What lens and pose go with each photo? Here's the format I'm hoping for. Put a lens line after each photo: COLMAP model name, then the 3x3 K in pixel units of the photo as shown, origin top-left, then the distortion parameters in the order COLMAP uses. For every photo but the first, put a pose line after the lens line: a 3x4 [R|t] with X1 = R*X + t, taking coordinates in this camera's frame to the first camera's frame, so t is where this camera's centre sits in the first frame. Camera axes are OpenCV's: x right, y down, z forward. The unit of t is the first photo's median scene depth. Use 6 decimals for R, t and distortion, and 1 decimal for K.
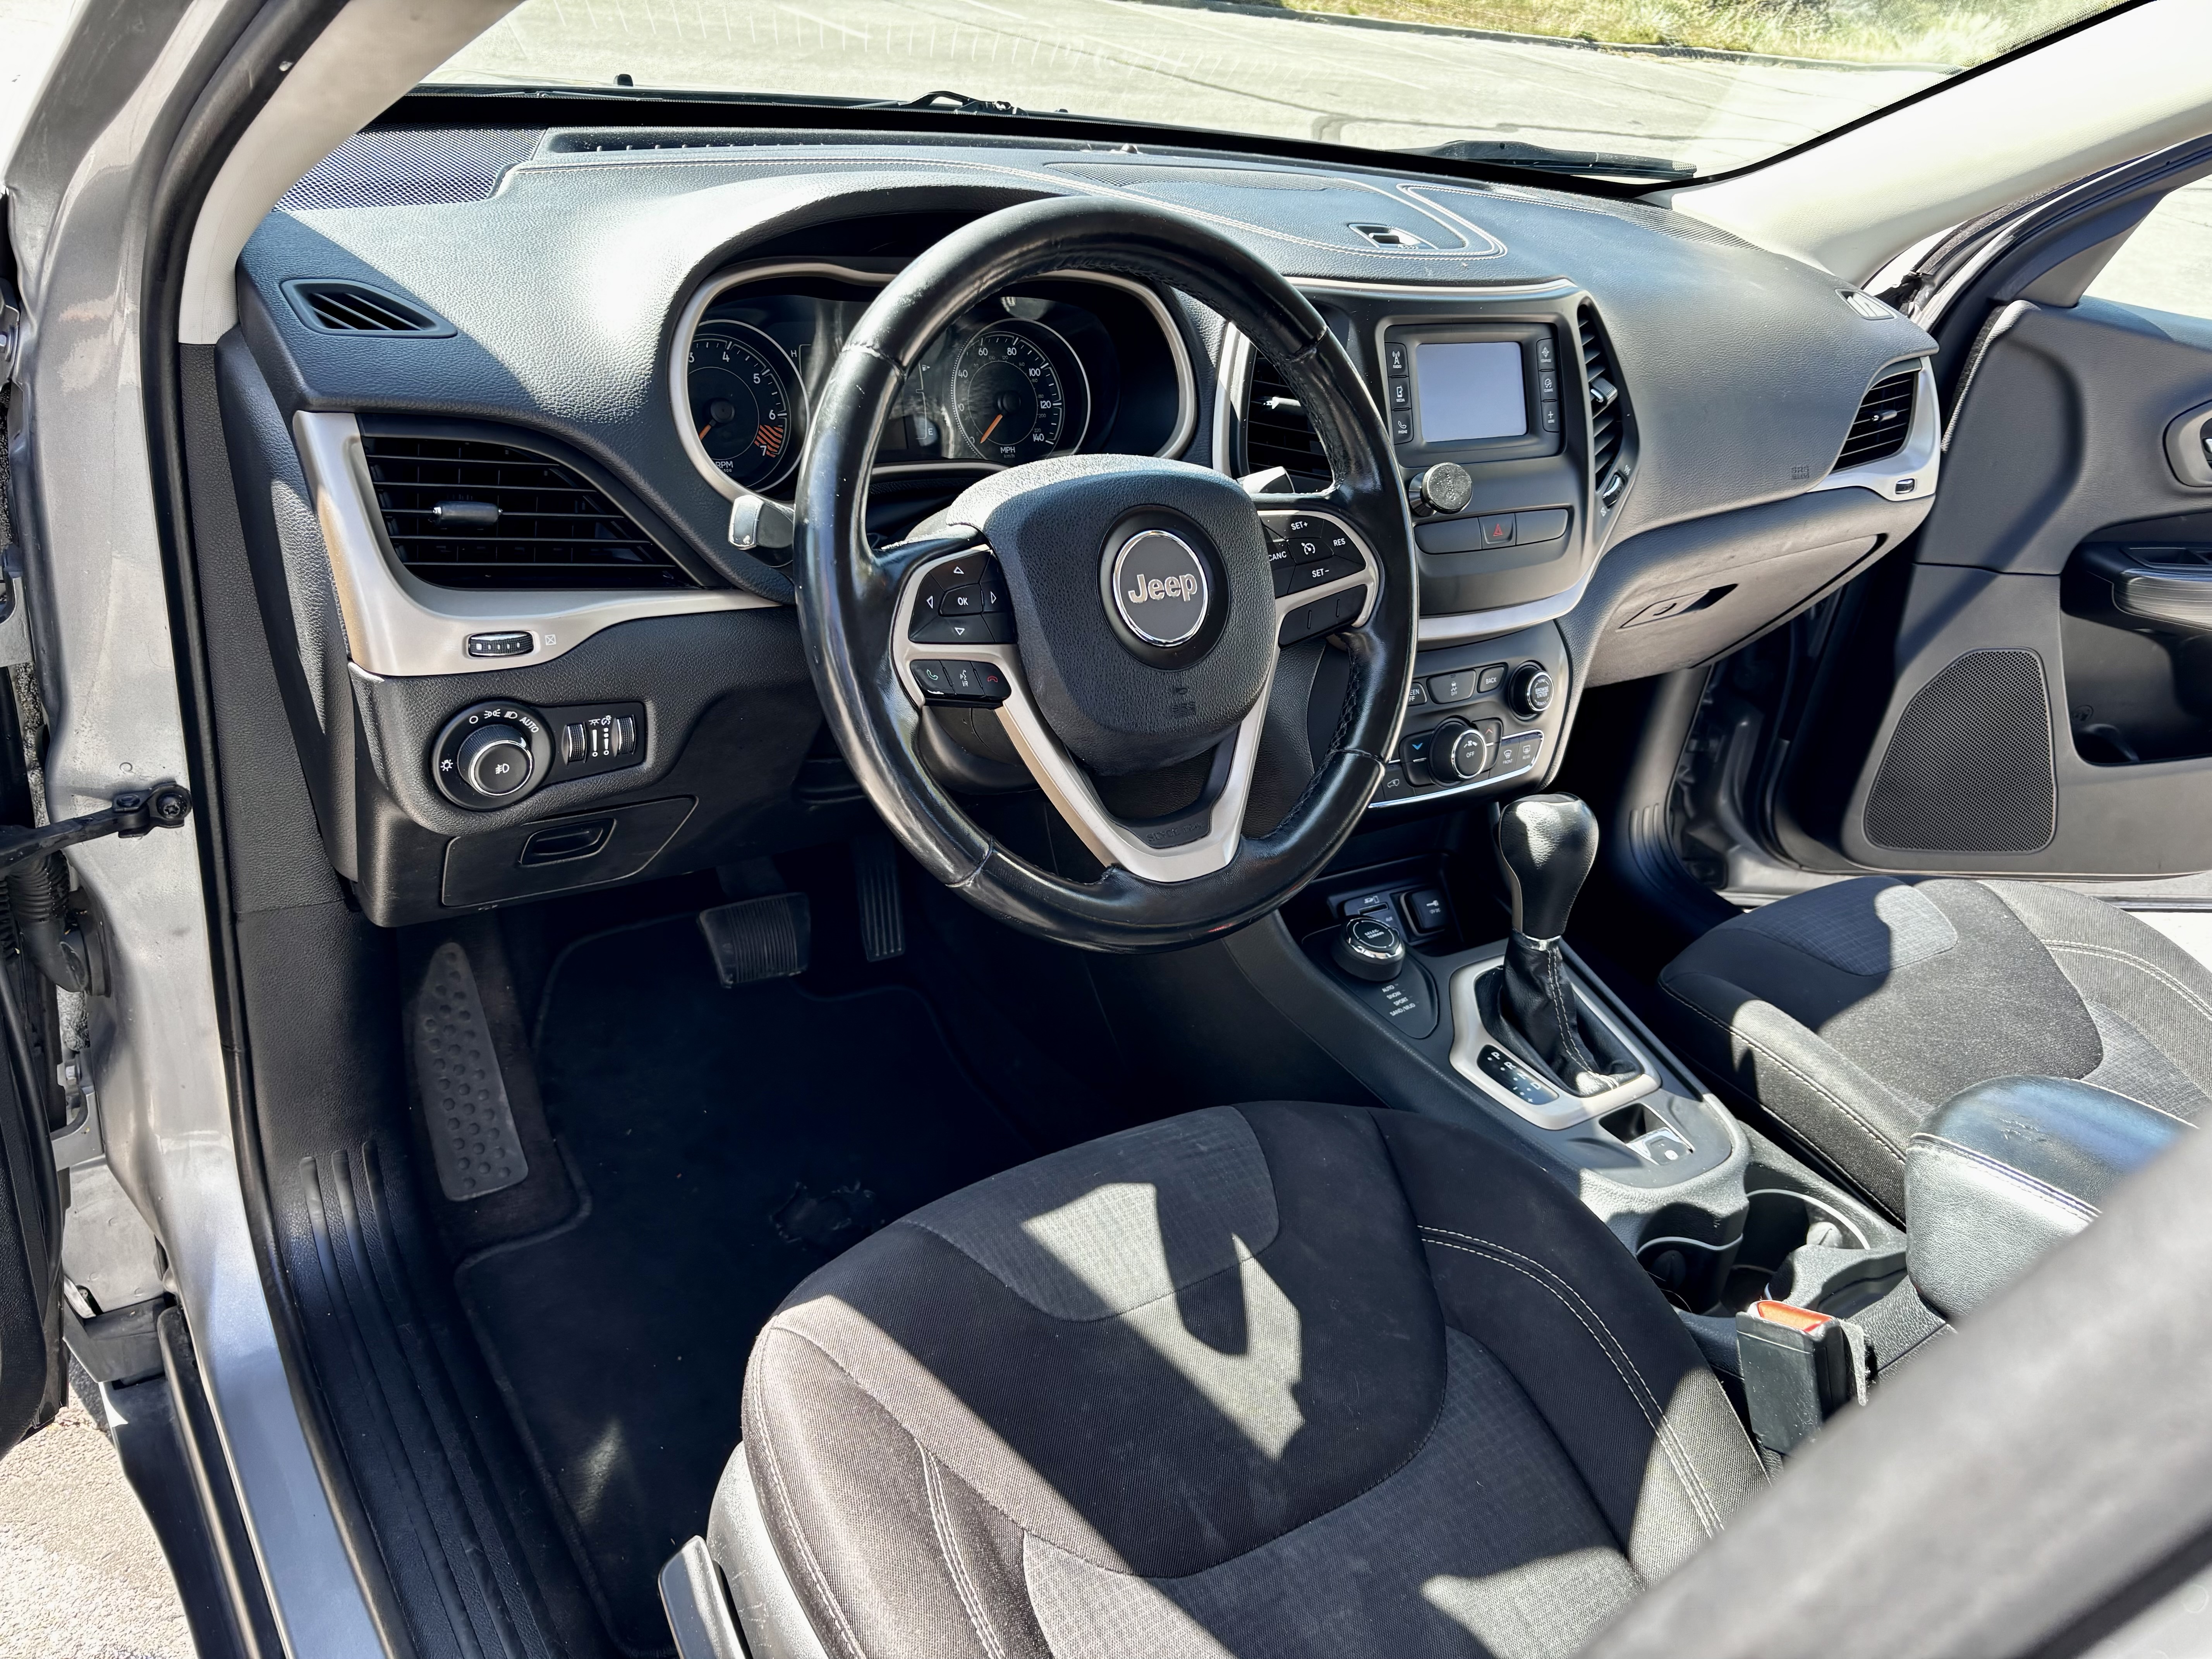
lens RADIAL K [[1730.6, 0, 1107.1], [0, 1730.6, 825.7], [0, 0, 1]] dist [0.003700, -0.031949]
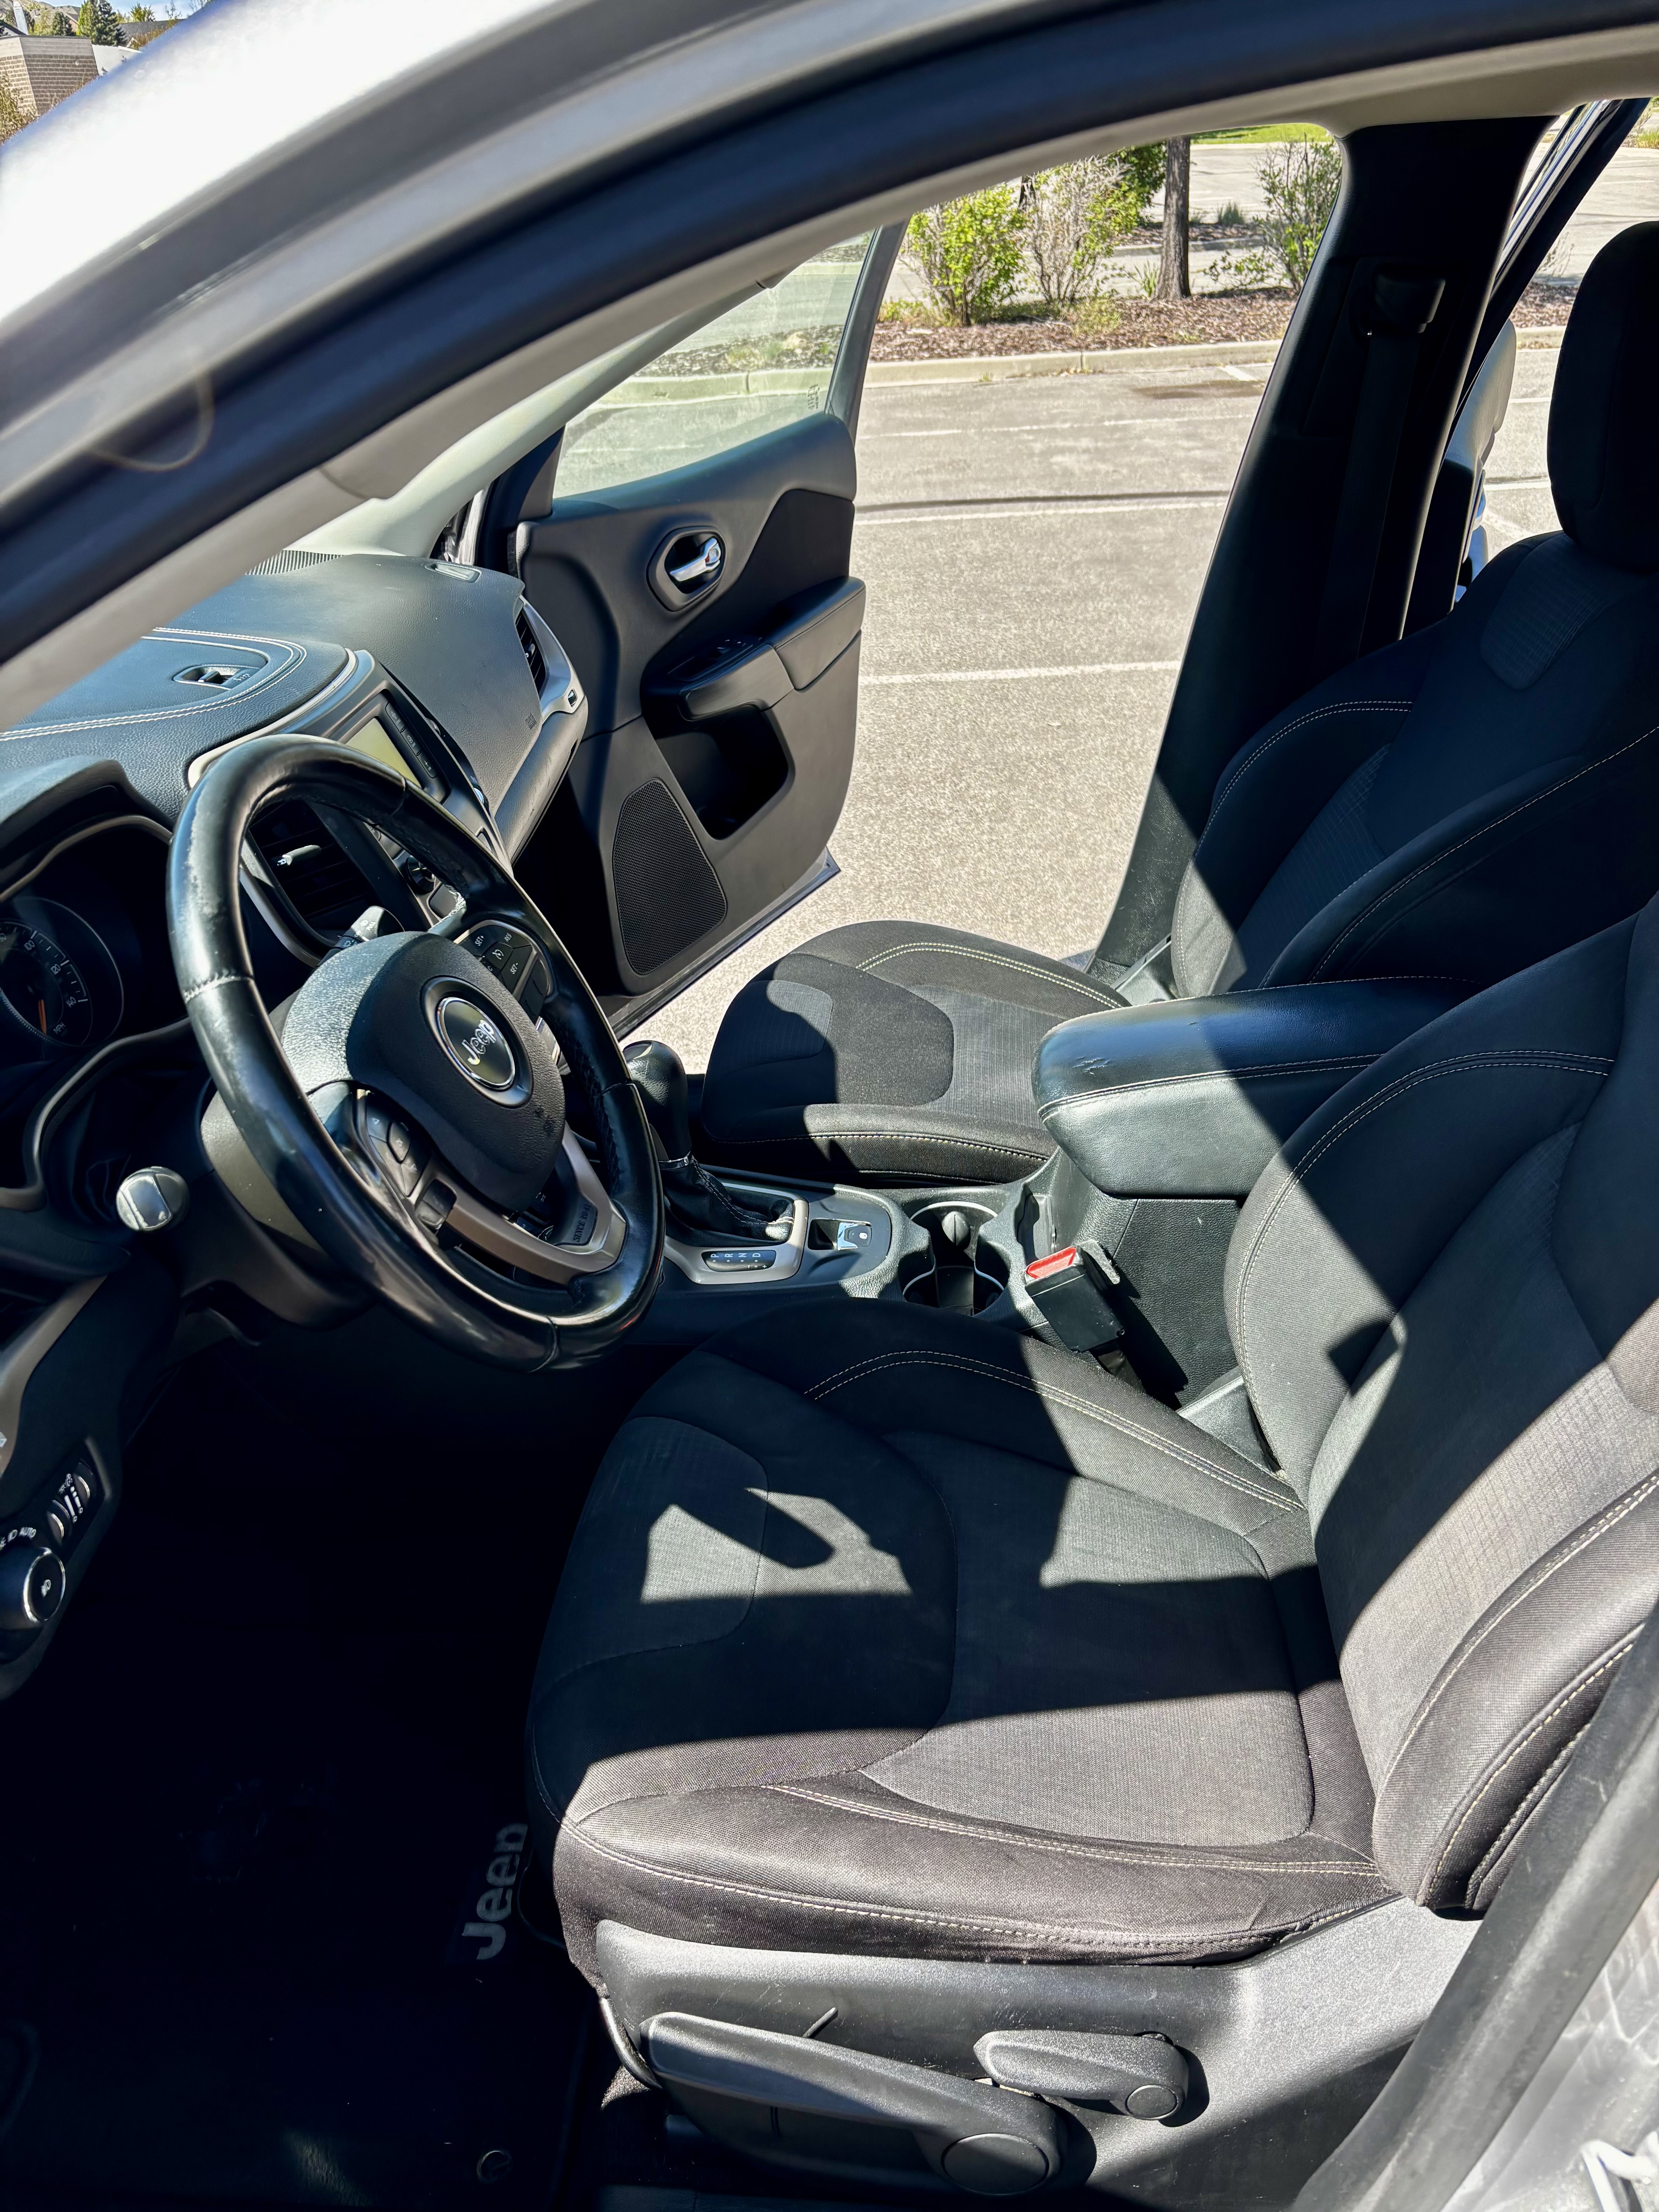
lens RADIAL K [[1730.6, 0, 831.5], [0, 1730.6, 1108.9], [0, 0, 1]] dist [0.003700, -0.031949]
pose [[0.598143, -0.522907, 0.607283, -0.406136], [0.498724, 0.836052, 0.228673, -0.188039], [-0.627295, 0.166087, 0.760866, 0.026608]]
